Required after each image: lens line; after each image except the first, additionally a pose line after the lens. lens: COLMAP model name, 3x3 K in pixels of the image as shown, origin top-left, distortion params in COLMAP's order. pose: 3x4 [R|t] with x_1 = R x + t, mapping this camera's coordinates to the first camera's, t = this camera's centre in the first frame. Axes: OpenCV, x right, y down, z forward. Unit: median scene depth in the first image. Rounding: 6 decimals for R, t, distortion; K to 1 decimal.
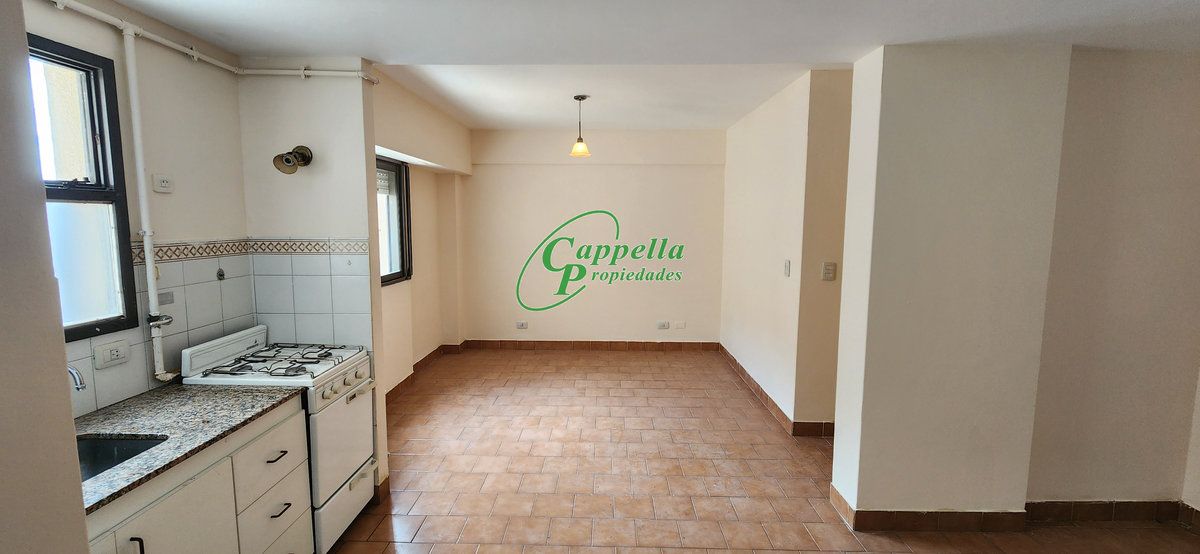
lens RADIAL K [[486.2, 0, 595.6], [0, 486.2, 266.0], [0, 0, 1]] dist [0.001736, -0.001767]
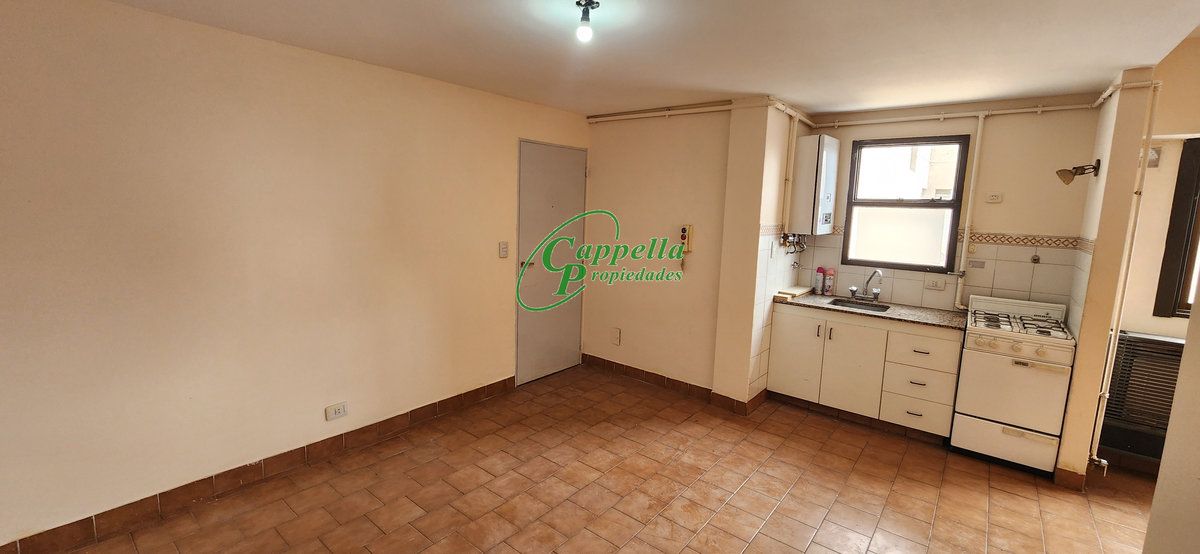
lens RADIAL K [[486.2, 0, 595.0], [0, 486.2, 267.7], [0, 0, 1]] dist [0.001736, -0.001767]
pose [[-0.617506, 0.078763, -0.782613, 0.896074], [-0.109810, 0.976598, 0.184928, -0.062990], [0.778864, 0.200133, -0.594406, 0.670279]]
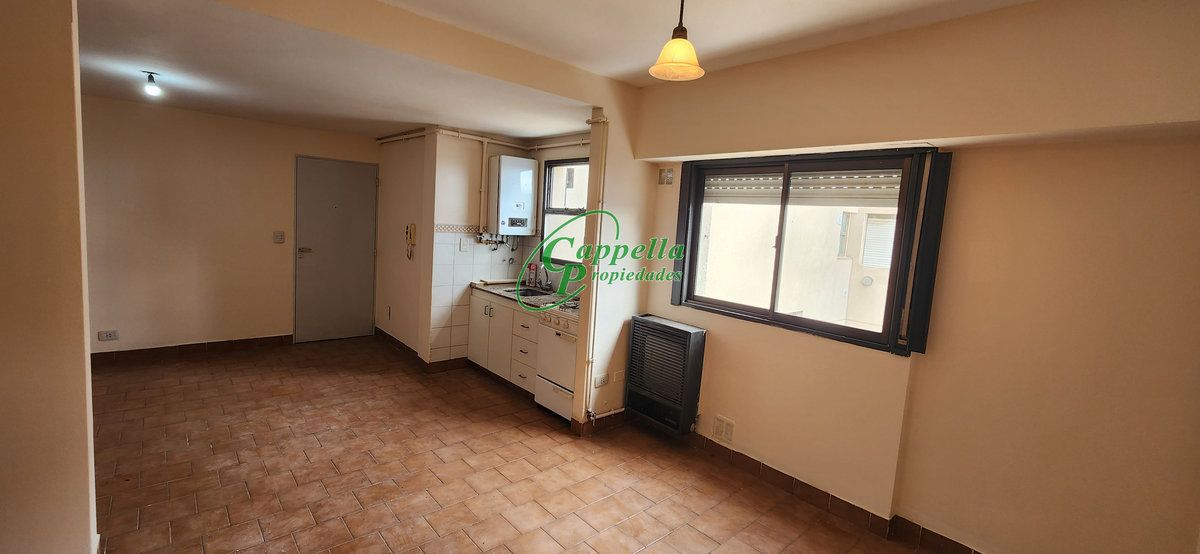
lens RADIAL K [[486.2, 0, 596.4], [0, 486.2, 267.5], [0, 0, 1]] dist [0.001736, -0.001767]
pose [[-0.728715, 0.014229, -0.684670, 0.390086], [-0.136048, 0.976849, 0.165100, -0.177085], [0.671168, 0.213458, -0.709908, 1.721006]]
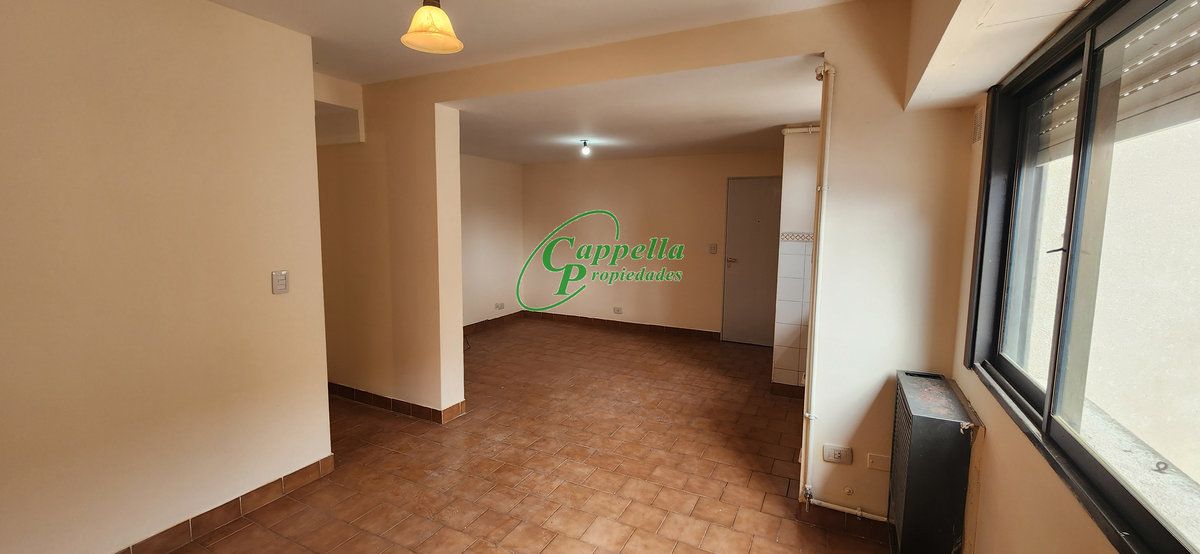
lens RADIAL K [[486.2, 0, 596.9], [0, 486.2, 265.7], [0, 0, 1]] dist [0.001736, -0.001767]
pose [[-0.903523, -0.056724, 0.424768, -0.415044], [0.027144, 0.981635, 0.188828, -0.175639], [-0.427678, 0.182140, -0.885390, 1.761984]]
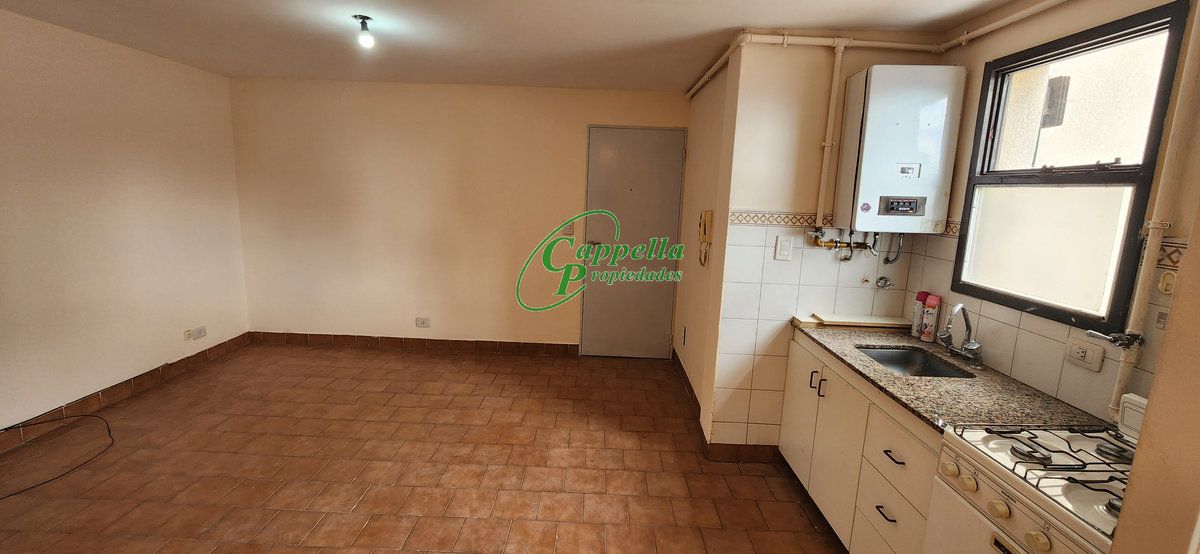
lens RADIAL K [[486.2, 0, 594.6], [0, 486.2, 267.0], [0, 0, 1]] dist [0.001736, -0.001767]
pose [[-0.999065, -0.040422, -0.015333, -0.038667], [-0.043009, 0.965310, 0.257541, -0.104329], [0.004391, 0.257959, -0.966146, 1.127656]]
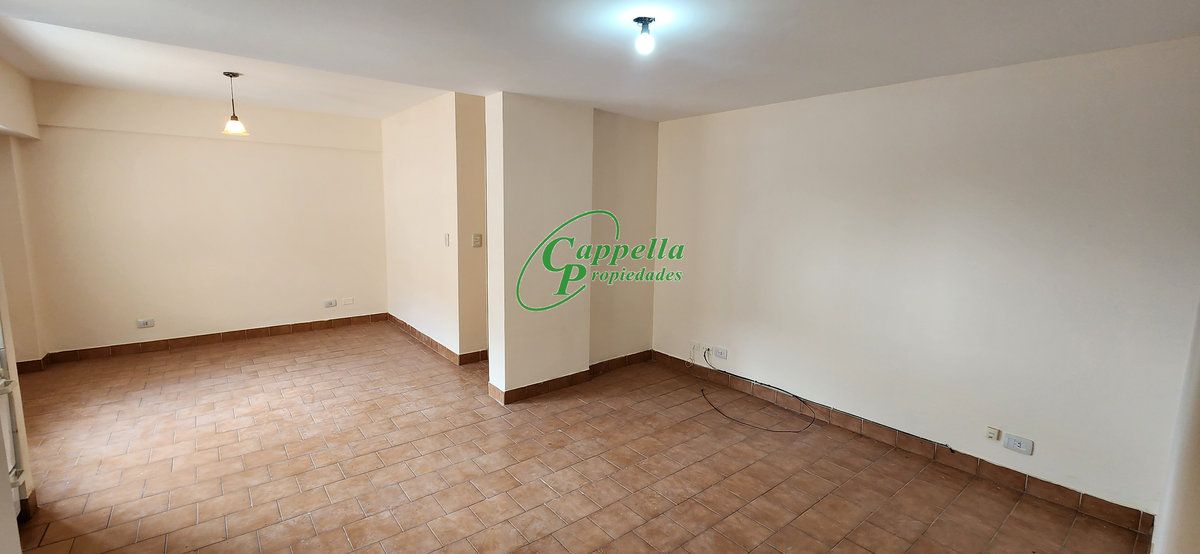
lens RADIAL K [[486.2, 0, 593.2], [0, 486.2, 268.8], [0, 0, 1]] dist [0.001736, -0.001767]
pose [[0.765404, -0.075391, 0.639118, -0.170947], [0.049886, 0.997077, 0.057872, 0.031135], [-0.641613, -0.012413, 0.766928, -0.296059]]
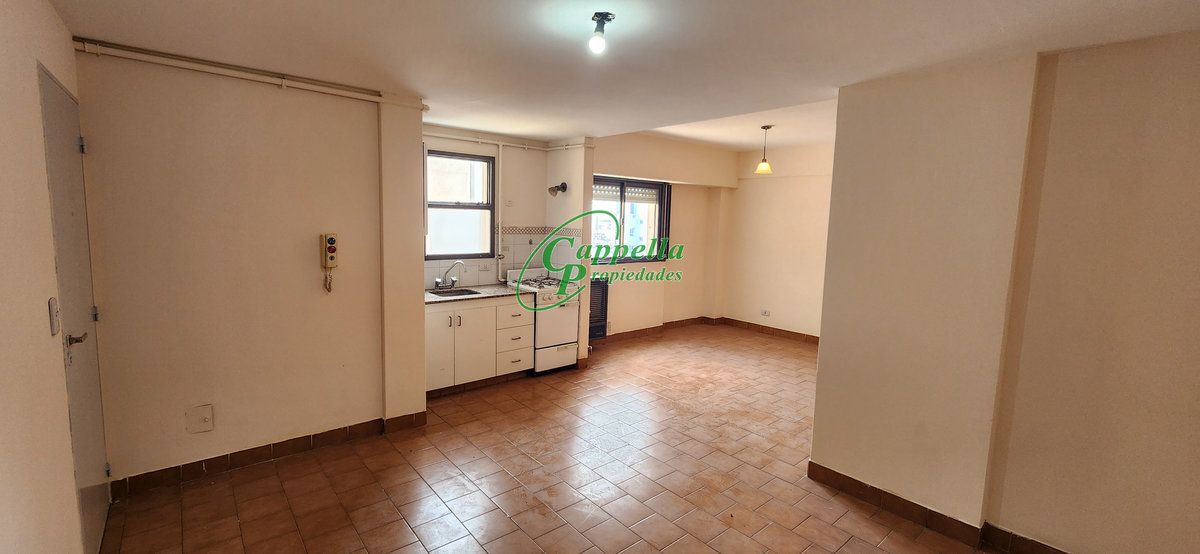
lens RADIAL K [[486.2, 0, 589.8], [0, 486.2, 266.8], [0, 0, 1]] dist [0.001736, -0.001767]
pose [[0.658671, 0.093604, -0.746586, 0.859951], [-0.098611, 0.994413, 0.037676, 0.016187], [0.745941, 0.048806, 0.664222, -0.218305]]
